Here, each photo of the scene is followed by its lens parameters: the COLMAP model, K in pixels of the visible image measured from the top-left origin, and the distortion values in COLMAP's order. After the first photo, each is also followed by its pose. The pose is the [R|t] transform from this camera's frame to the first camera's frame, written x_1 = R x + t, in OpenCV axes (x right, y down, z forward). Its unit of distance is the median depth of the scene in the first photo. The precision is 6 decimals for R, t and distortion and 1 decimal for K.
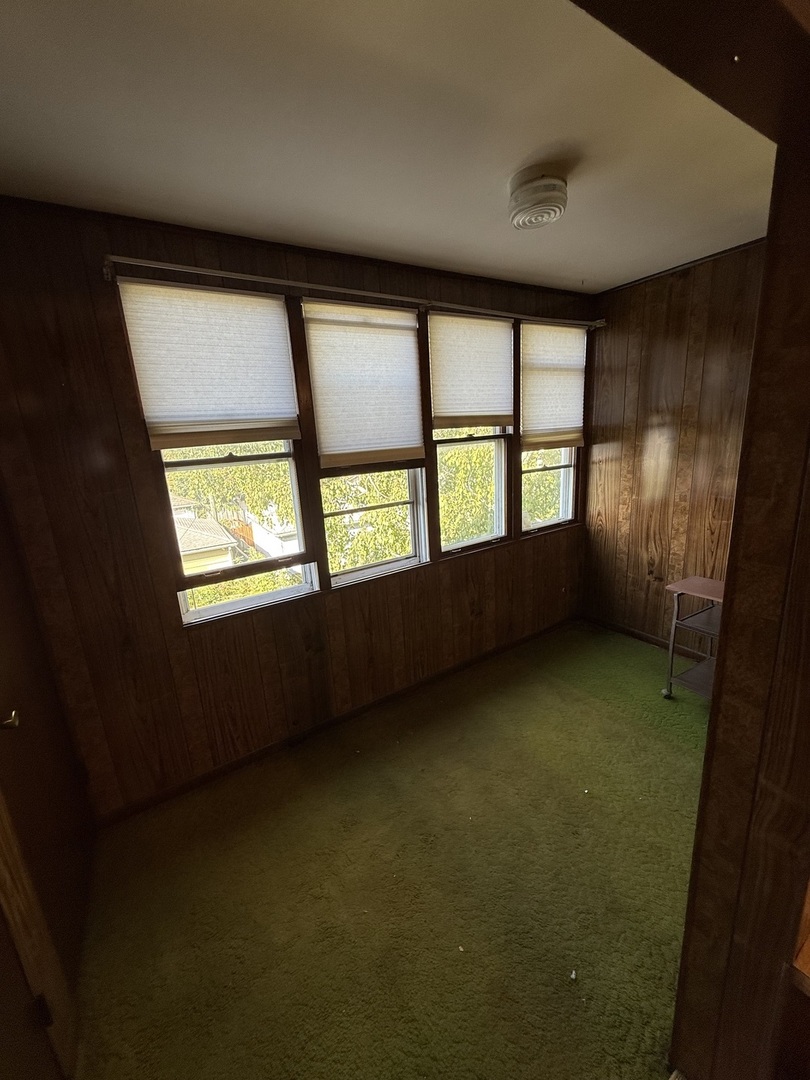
lens RADIAL K [[430.4, 0, 403.9], [0, 430.4, 538.2], [0, 0, 1]] dist [0.000073, 0.000048]
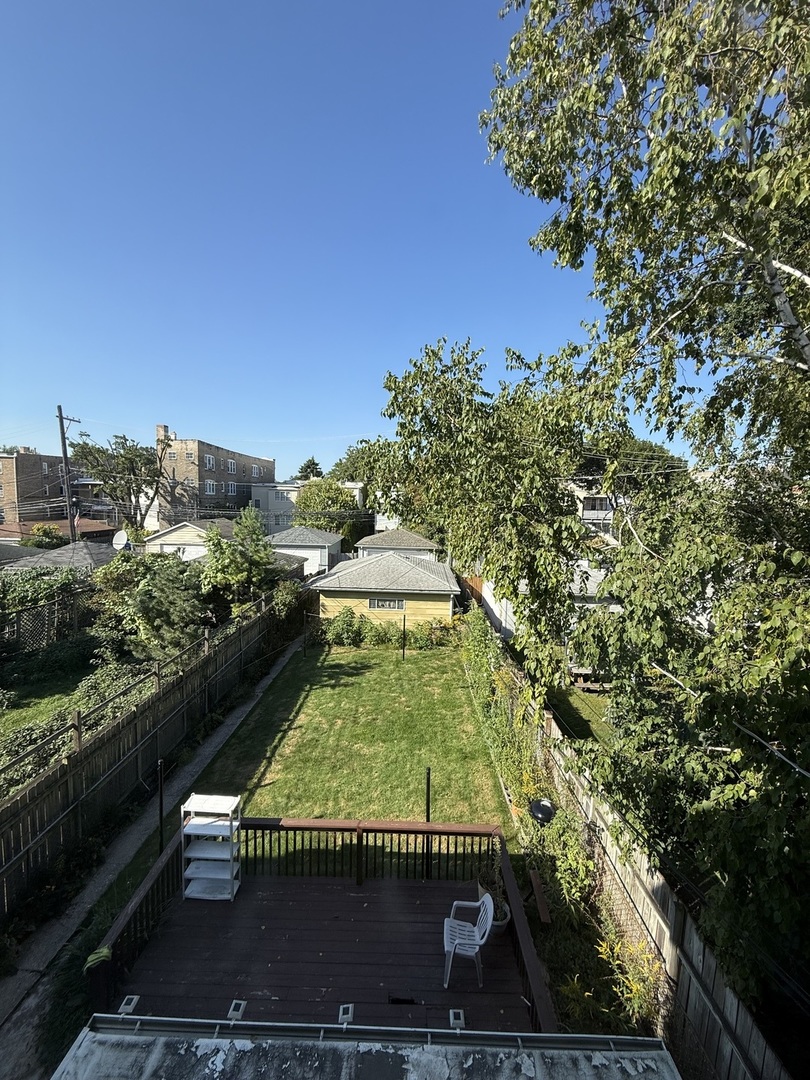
lens RADIAL K [[430.4, 0, 403.9], [0, 430.4, 538.2], [0, 0, 1]] dist [0.000073, 0.000048]
pose [[0.838177, 0.126007, -0.530643, -0.025653], [-0.197788, 0.976940, -0.080430, -0.012631], [0.508271, 0.172369, 0.843771, 0.393499]]
